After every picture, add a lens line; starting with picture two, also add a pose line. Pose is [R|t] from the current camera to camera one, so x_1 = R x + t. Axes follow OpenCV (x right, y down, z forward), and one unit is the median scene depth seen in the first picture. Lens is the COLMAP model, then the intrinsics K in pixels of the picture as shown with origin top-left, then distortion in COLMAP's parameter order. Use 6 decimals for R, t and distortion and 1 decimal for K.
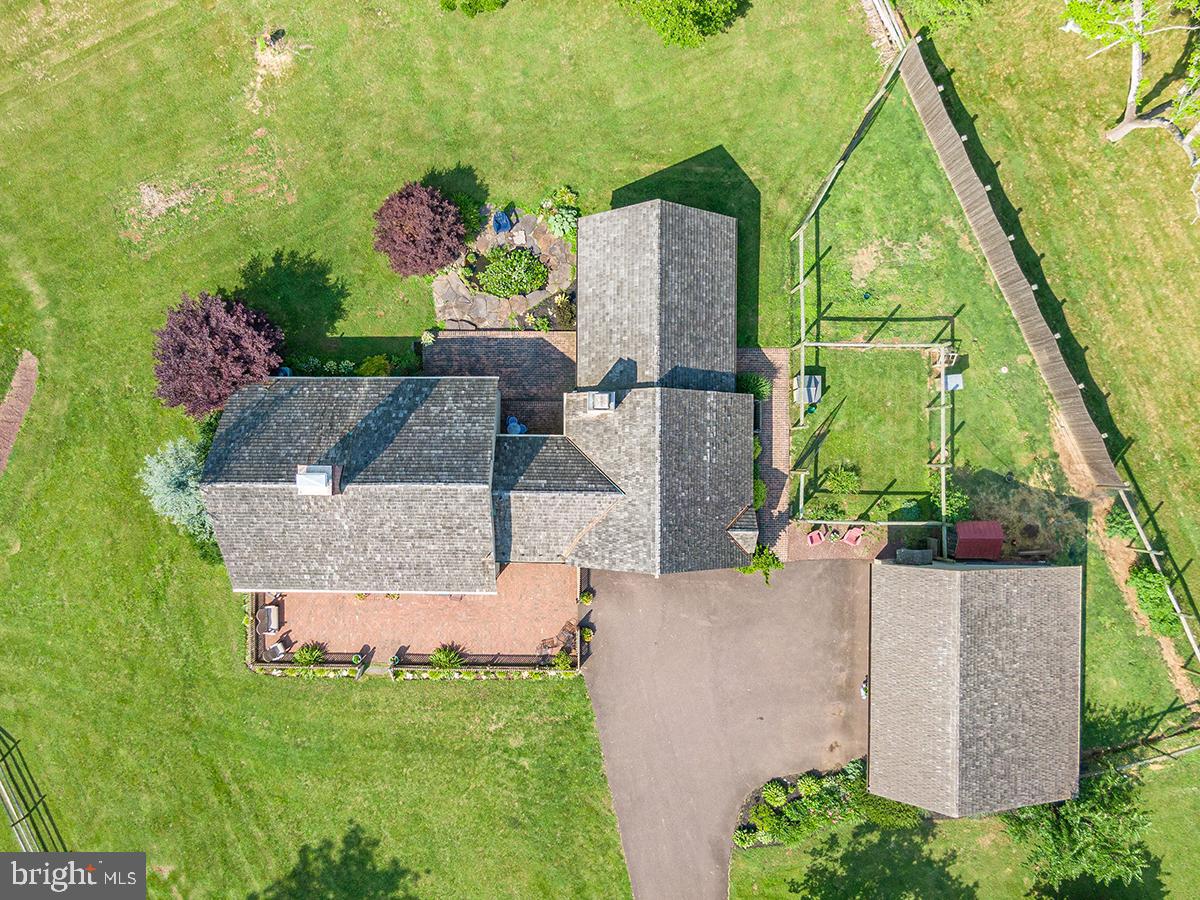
lens RADIAL K [[869.6, 0, 544.3], [0, 869.6, 455.7], [0, 0, 1]] dist [0.004692, -0.012558]
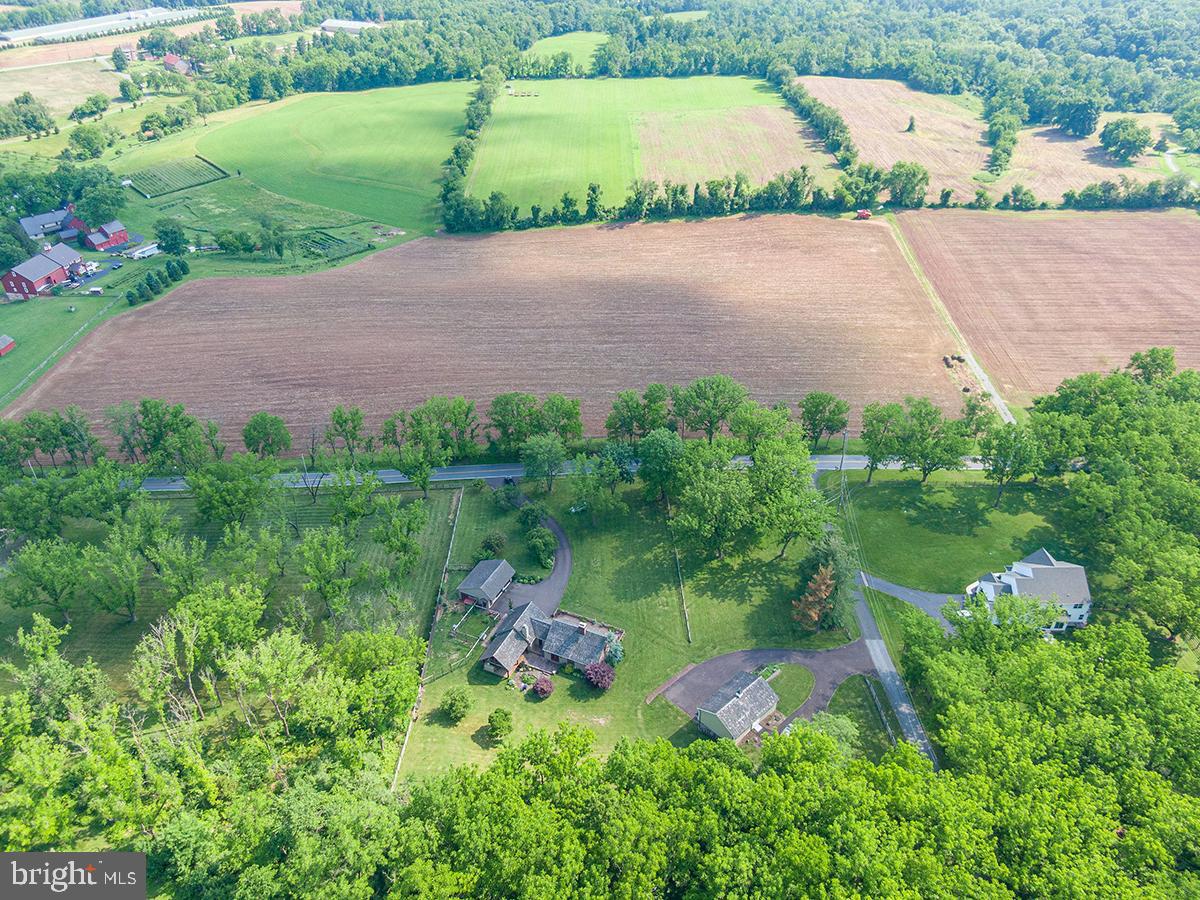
lens RADIAL K [[869.6, 0, 597.9], [0, 869.6, 451.7], [0, 0, 1]] dist [0.004692, -0.012558]
pose [[-0.909457, -0.184401, 0.372672, -1.693541], [0.412091, -0.519137, 0.748784, -2.640519], [0.055392, 0.834561, 0.548123, -2.173847]]
